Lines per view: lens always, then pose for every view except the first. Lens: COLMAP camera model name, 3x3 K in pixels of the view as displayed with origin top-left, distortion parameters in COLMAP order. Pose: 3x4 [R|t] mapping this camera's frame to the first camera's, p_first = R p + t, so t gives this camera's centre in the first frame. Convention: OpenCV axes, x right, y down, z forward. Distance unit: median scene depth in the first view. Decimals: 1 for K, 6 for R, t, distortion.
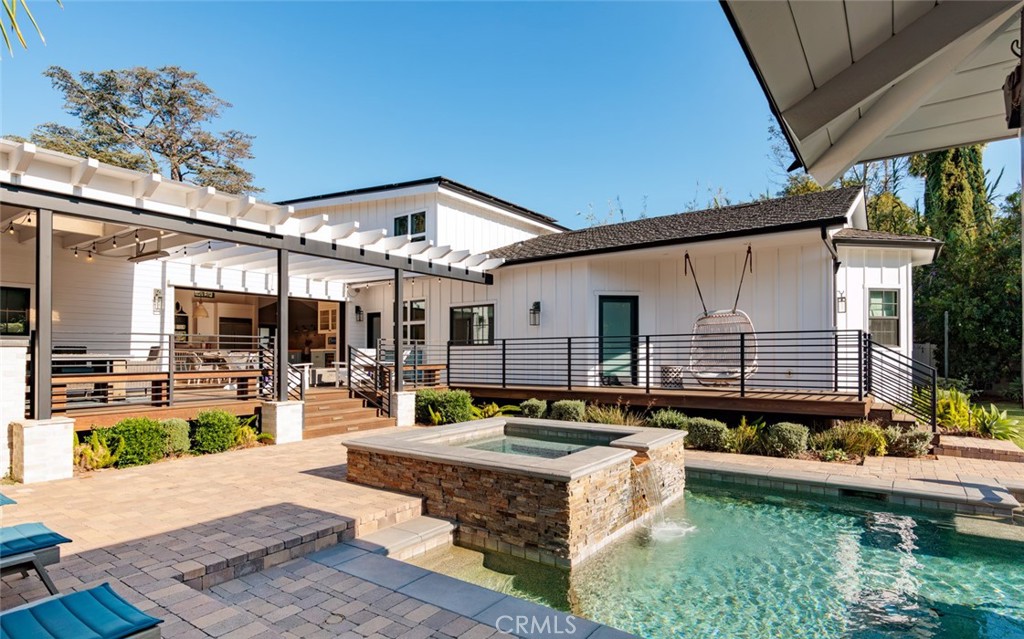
lens RADIAL K [[538.5, 0, 524.0], [0, 538.5, 351.3], [0, 0, 1]] dist [0.001372, -0.000170]
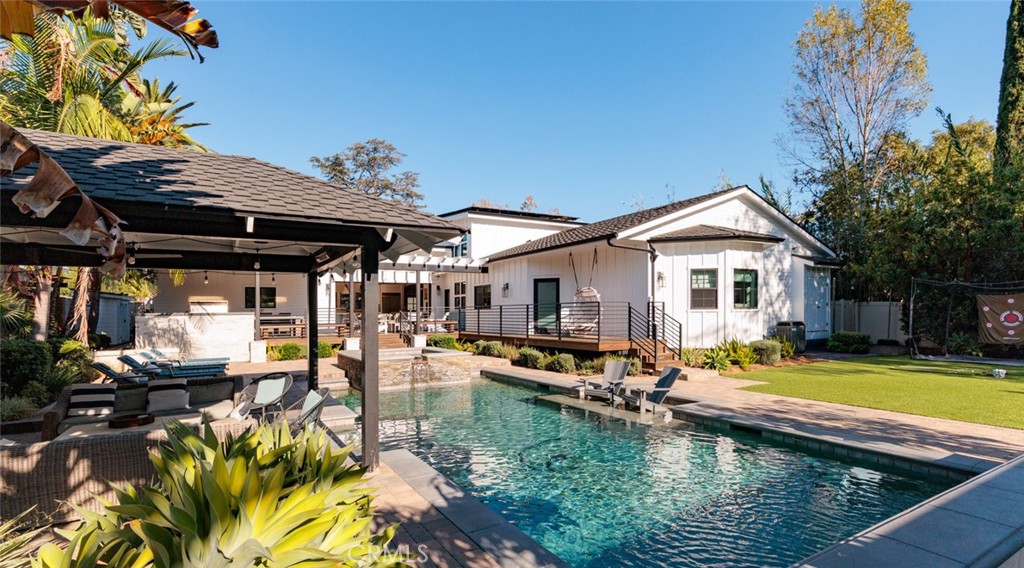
lens RADIAL K [[474.7, 0, 487.8], [0, 474.7, 307.6], [0, 0, 1]] dist [-0.003307, -0.000353]
pose [[0.904456, -0.010962, -0.426426, 0.681092], [0.009342, 0.999939, -0.005892, -0.010399], [0.426465, 0.001346, 0.904503, -0.388466]]
